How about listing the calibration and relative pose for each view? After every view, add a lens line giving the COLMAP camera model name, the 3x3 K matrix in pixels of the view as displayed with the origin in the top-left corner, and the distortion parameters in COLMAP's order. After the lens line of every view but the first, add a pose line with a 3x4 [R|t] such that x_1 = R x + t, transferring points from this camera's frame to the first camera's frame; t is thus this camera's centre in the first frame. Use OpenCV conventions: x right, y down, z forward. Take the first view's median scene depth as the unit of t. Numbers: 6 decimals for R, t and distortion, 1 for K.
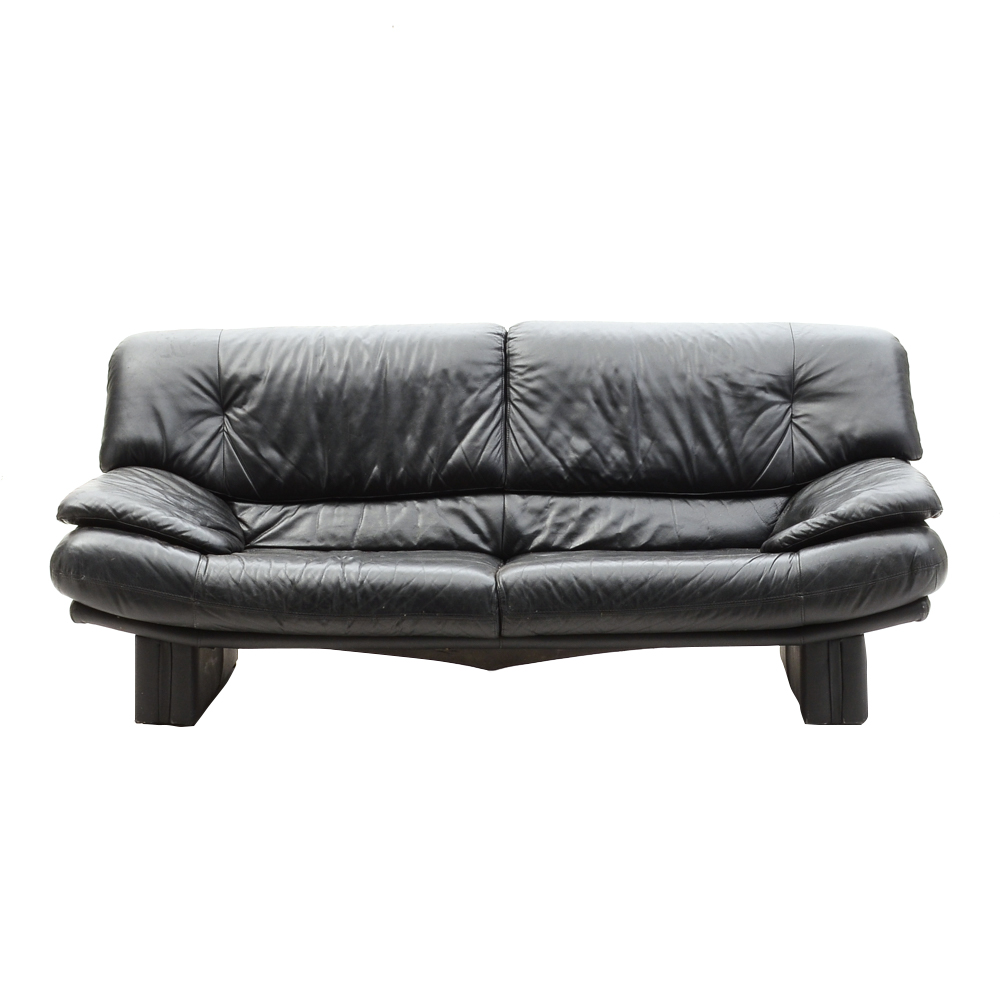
lens RADIAL K [[2477.7, 0, 482.4], [0, 2477.7, 524.1], [0, 0, 1]] dist [0.321976, 0.000000]
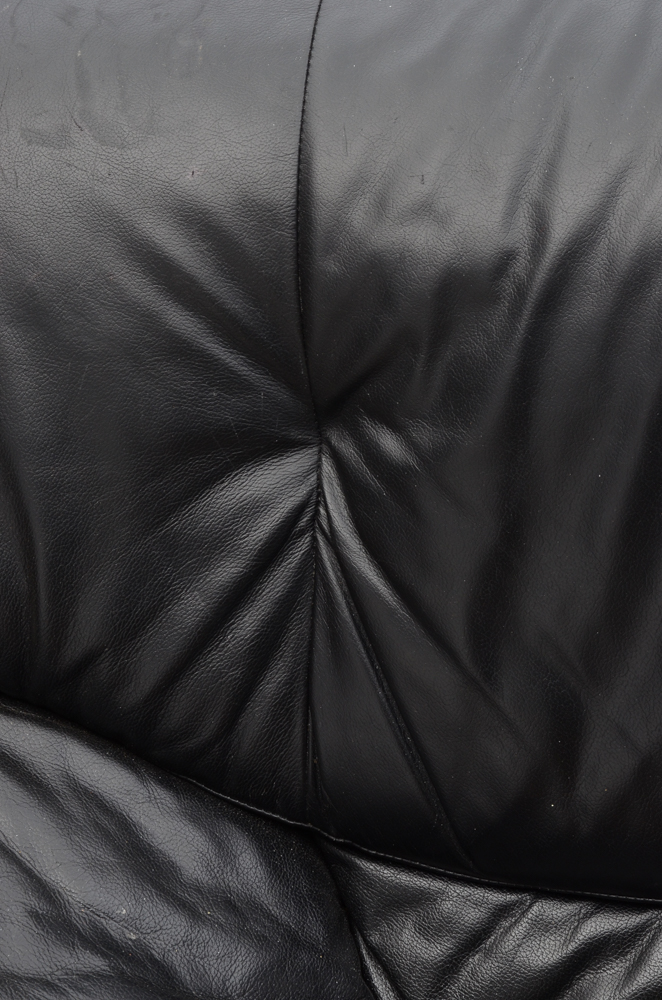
lens RADIAL K [[2761.7, 0, 331.1], [0, 2761.7, 500.0], [0, 0, 1]] dist [0.025085, 0.000000]
pose [[0.994480, 0.028271, -0.101046, -0.081220], [-0.029174, 0.999546, -0.007469, -0.039618], [0.100789, 0.010375, 0.994854, 0.788426]]
